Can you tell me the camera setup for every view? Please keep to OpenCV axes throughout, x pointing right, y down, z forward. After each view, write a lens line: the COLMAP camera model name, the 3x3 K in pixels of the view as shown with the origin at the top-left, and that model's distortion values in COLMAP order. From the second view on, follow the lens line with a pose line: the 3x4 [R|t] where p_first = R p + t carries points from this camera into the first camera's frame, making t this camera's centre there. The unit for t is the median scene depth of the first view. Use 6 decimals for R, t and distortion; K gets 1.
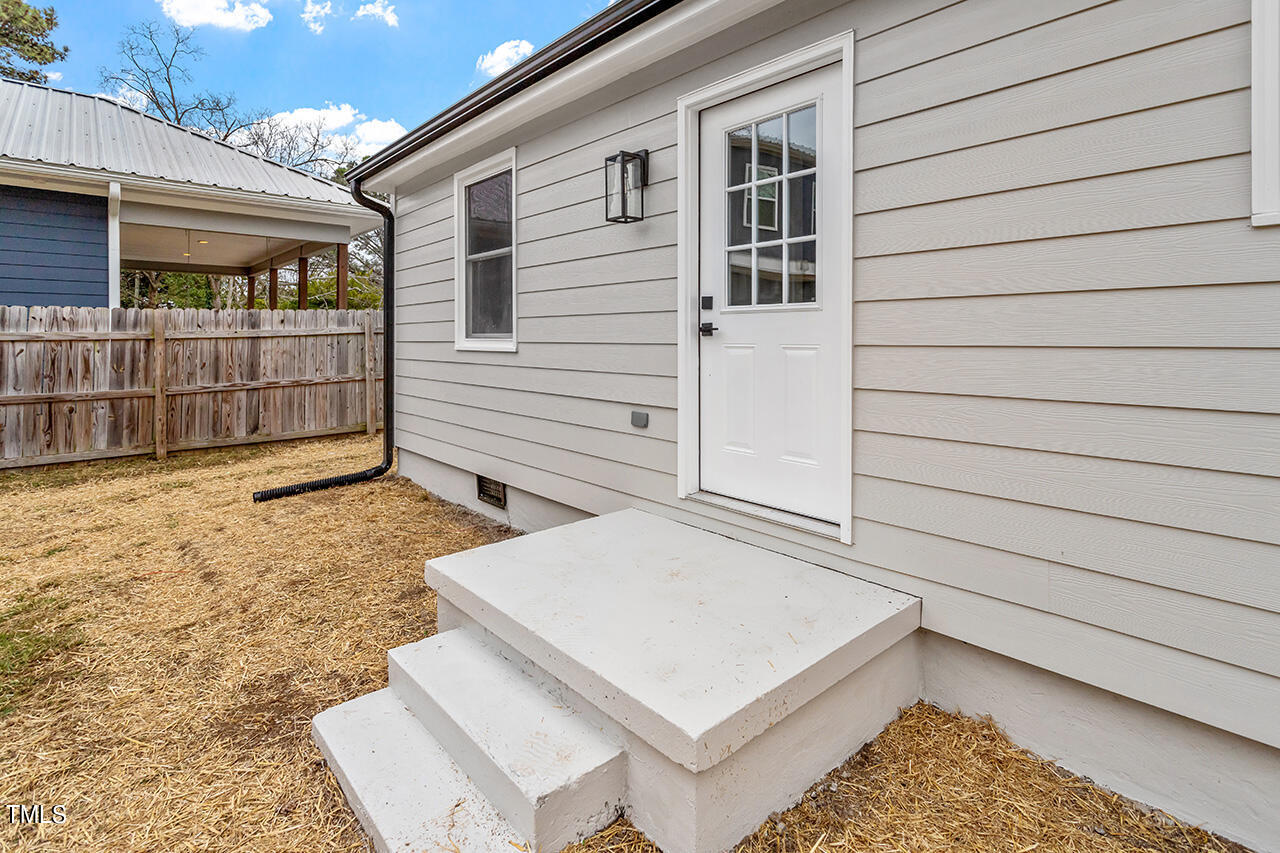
lens RADIAL K [[614.2, 0, 640.0], [0, 614.2, 426.5], [0, 0, 1]] dist [-0.001623, 0.000285]
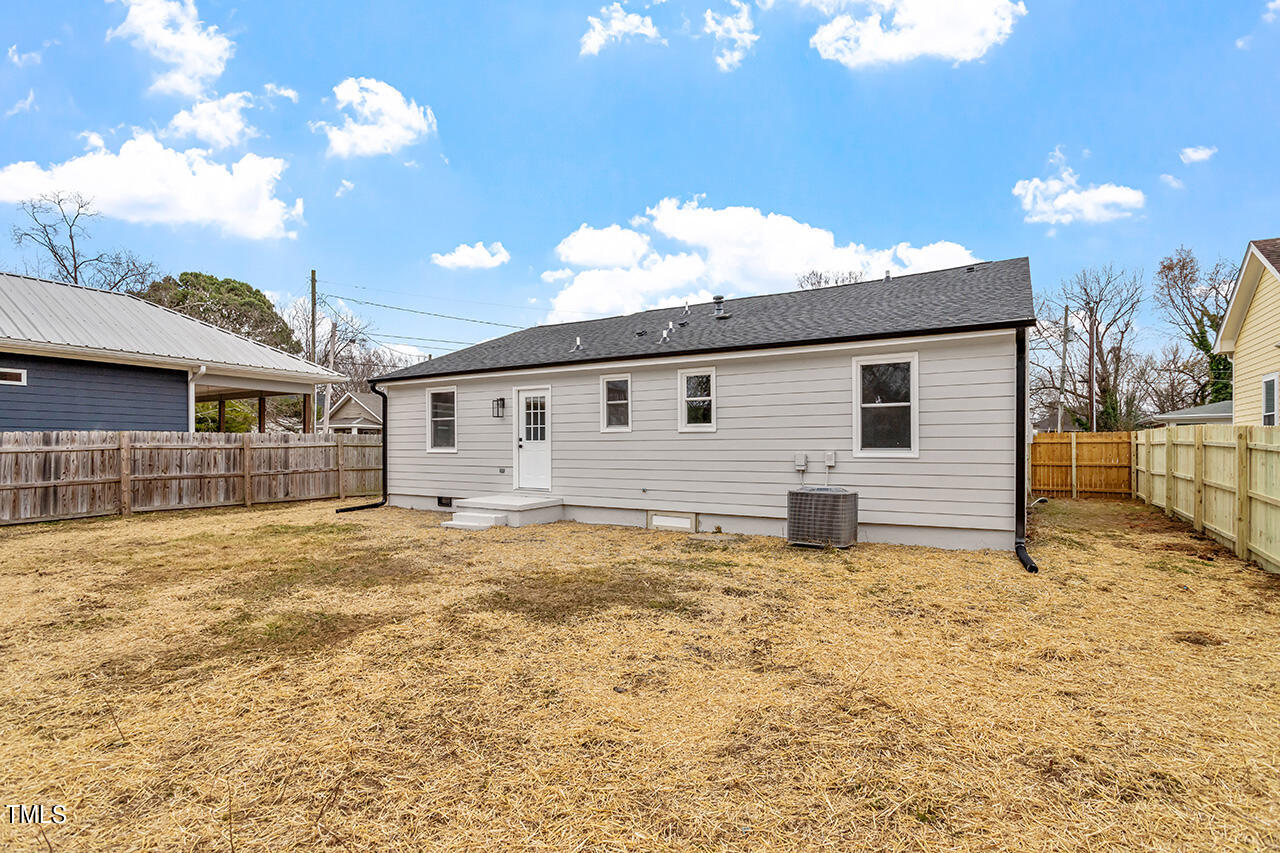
lens RADIAL K [[614.2, 0, 640.0], [0, 614.2, 426.5], [0, 0, 1]] dist [-0.001623, 0.000285]
pose [[0.957381, 0.015591, 0.288408, -0.137538], [0.037147, 0.983603, -0.176482, 0.205076], [-0.286430, 0.179674, 0.941103, -1.370555]]
